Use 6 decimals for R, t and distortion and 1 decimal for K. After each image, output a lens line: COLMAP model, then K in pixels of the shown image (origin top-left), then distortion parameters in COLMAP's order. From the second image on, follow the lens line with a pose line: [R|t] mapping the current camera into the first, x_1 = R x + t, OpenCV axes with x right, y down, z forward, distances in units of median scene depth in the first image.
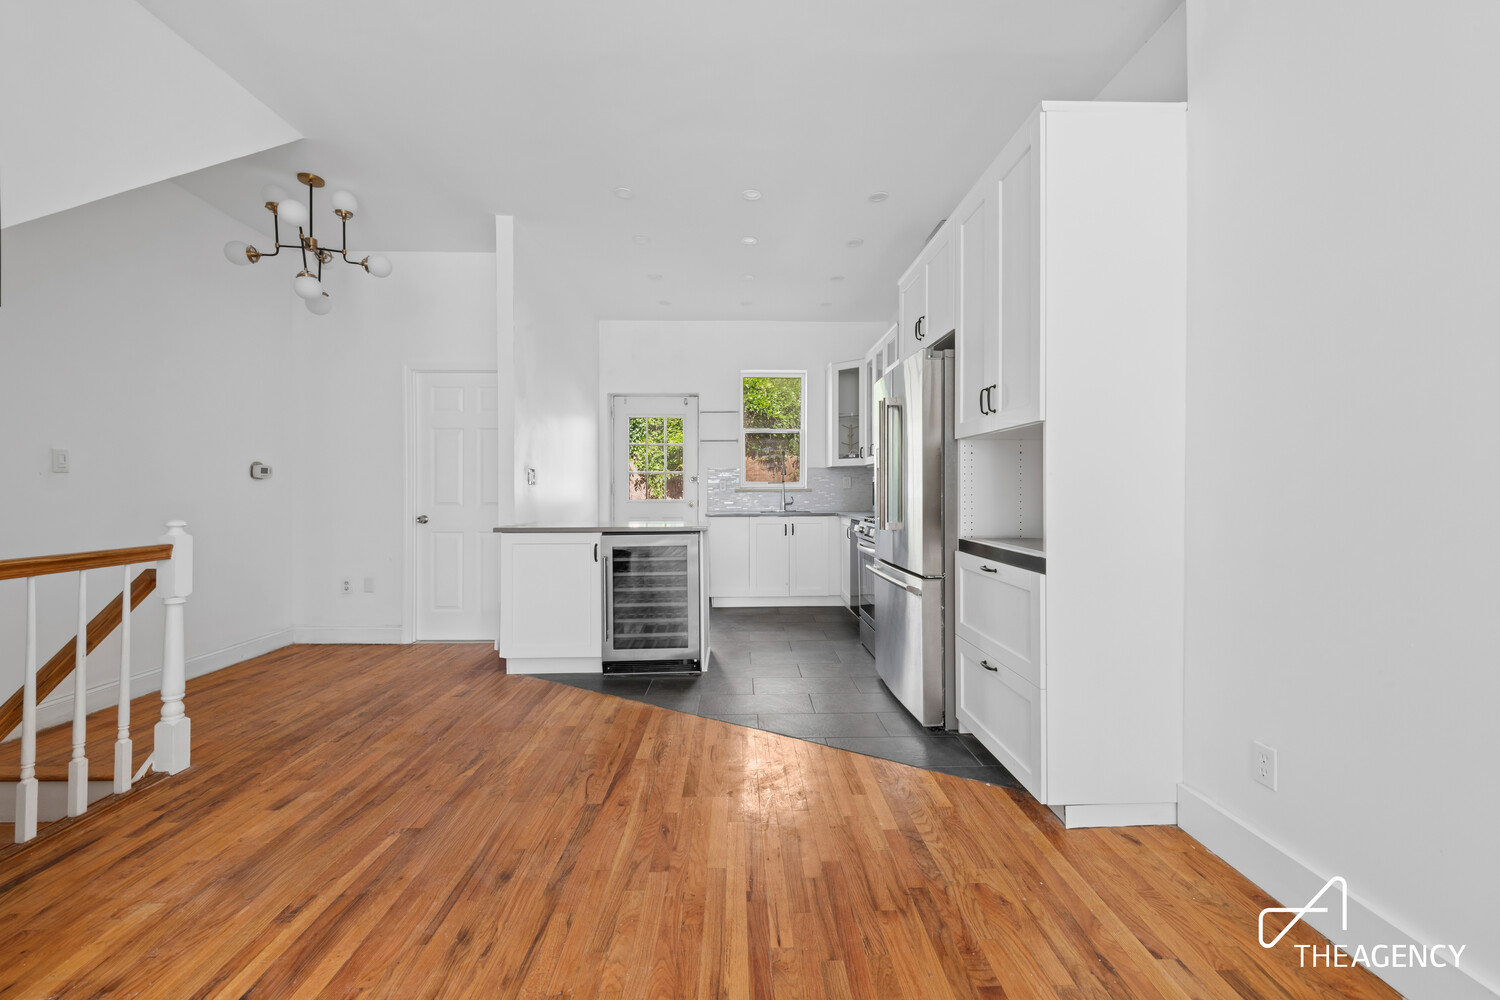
lens RADIAL K [[631.8, 0, 751.3], [0, 631.8, 495.4], [0, 0, 1]] dist [0.001402, 0.000006]
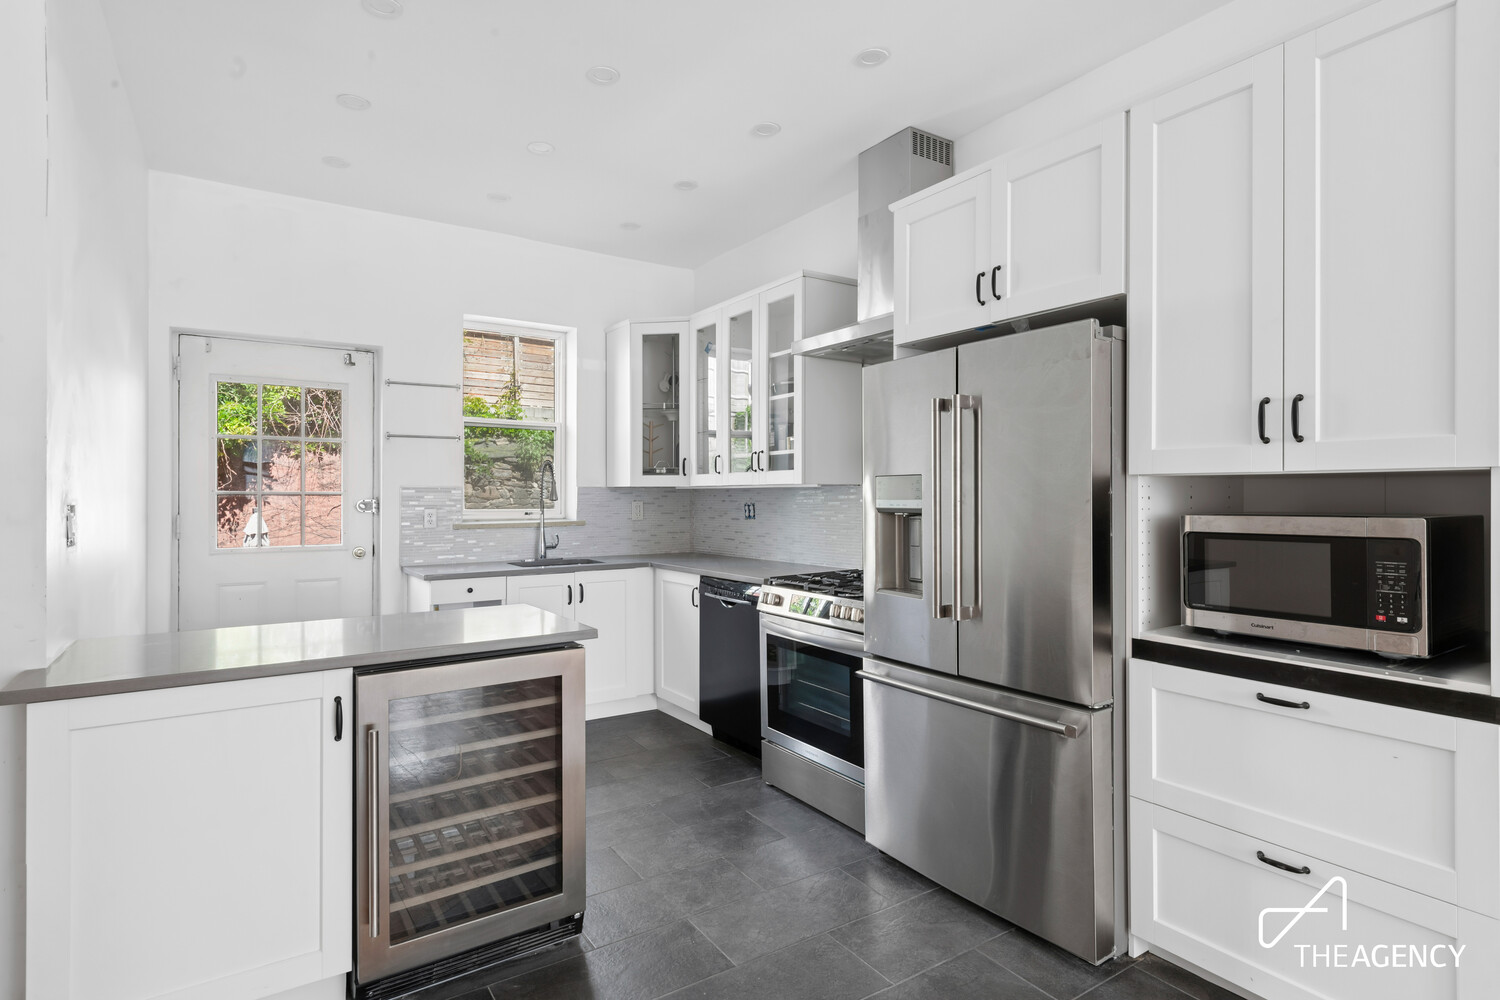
lens RADIAL K [[790.5, 0, 752.3], [0, 790.5, 494.3], [0, 0, 1]] dist [-0.000560, -0.000499]
pose [[0.838228, 0.000818, 0.545319, -0.202291], [0.002617, 0.999981, -0.005522, -0.034254], [-0.545314, 0.006056, 0.838210, 0.286451]]
